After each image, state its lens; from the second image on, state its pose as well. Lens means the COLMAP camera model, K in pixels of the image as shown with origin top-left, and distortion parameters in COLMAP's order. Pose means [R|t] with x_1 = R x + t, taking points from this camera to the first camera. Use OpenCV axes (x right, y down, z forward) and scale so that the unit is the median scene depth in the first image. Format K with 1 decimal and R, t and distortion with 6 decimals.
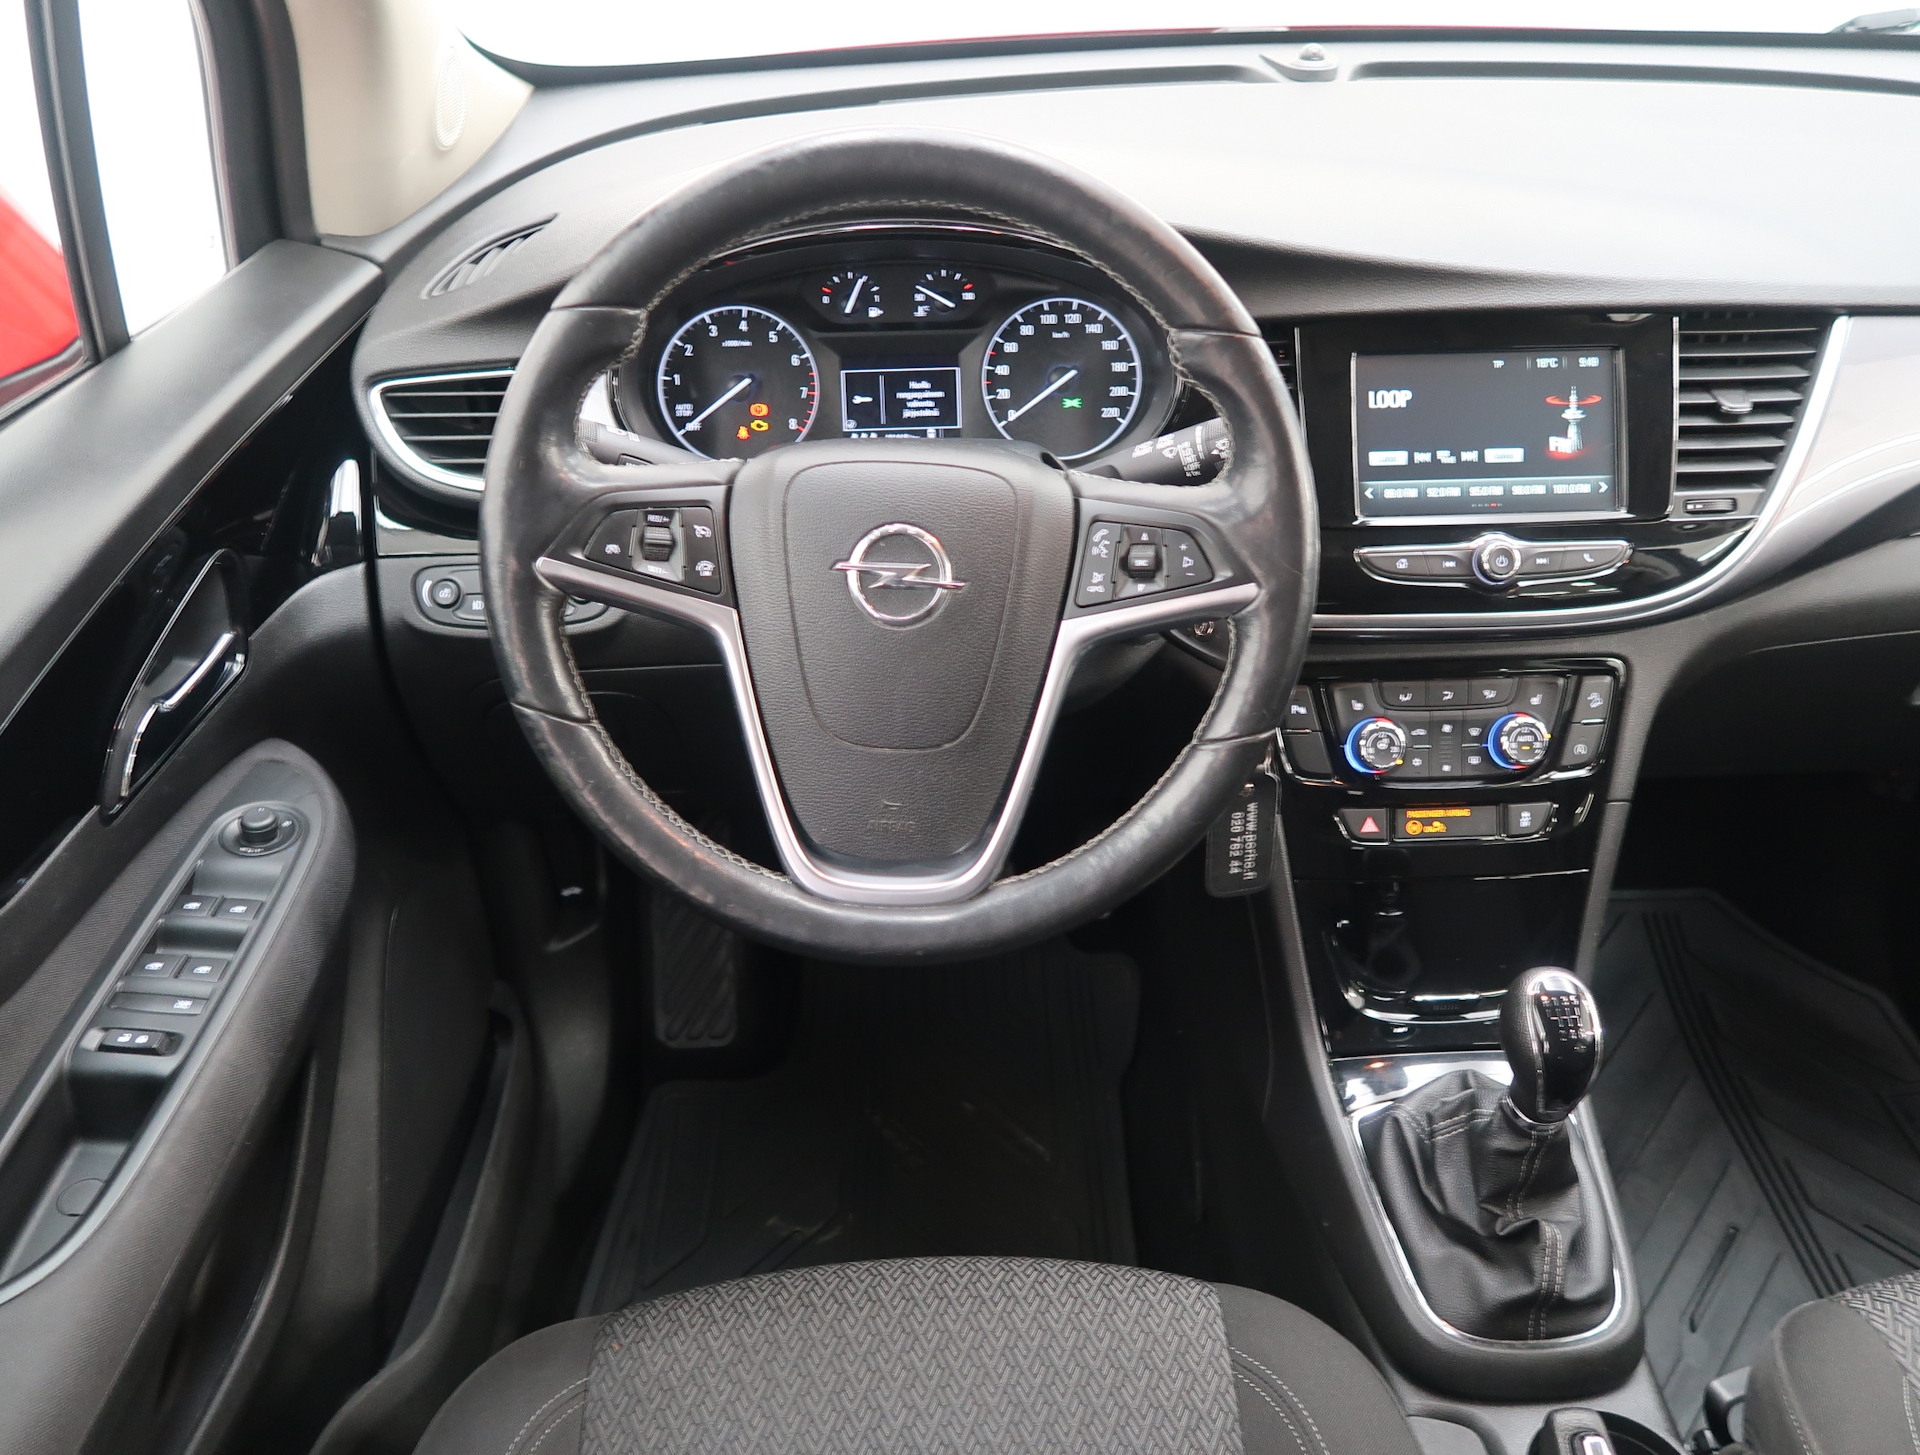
lens RADIAL K [[1540.3, 0, 960.0], [0, 1540.3, 727.5], [0, 0, 1]] dist [-0.024940, -0.000254]
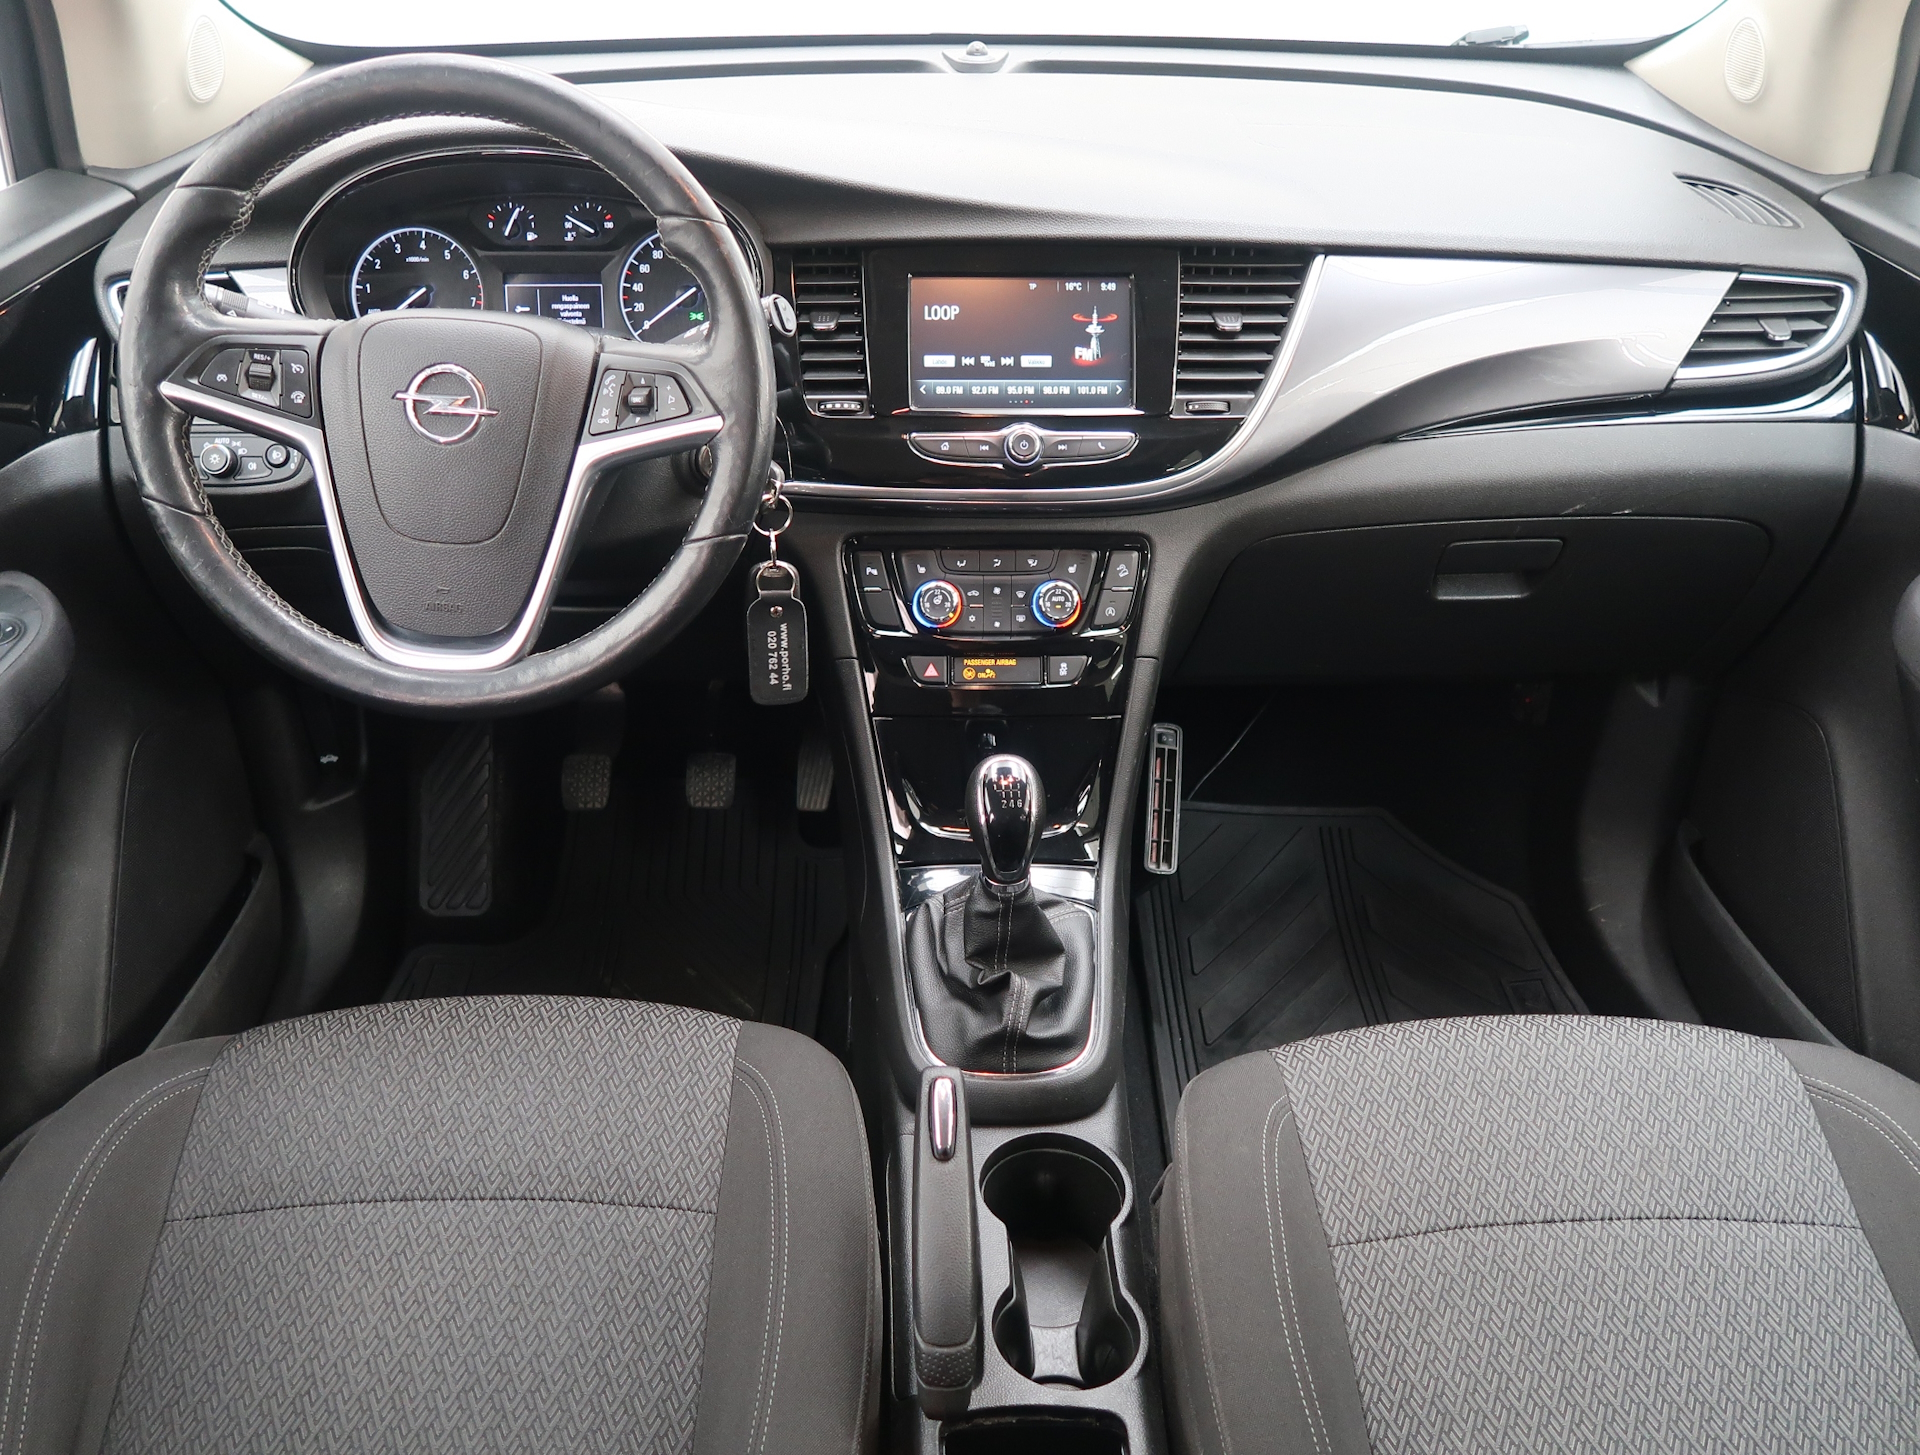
lens RADIAL K [[1540.3, 0, 960.0], [0, 1540.3, 727.5], [0, 0, 1]] dist [-0.024940, -0.000254]
pose [[0.999669, 0.025174, 0.005321, 0.295101], [-0.024990, 0.999168, -0.032229, 0.152045], [-0.006128, 0.032085, 0.999466, -0.203878]]
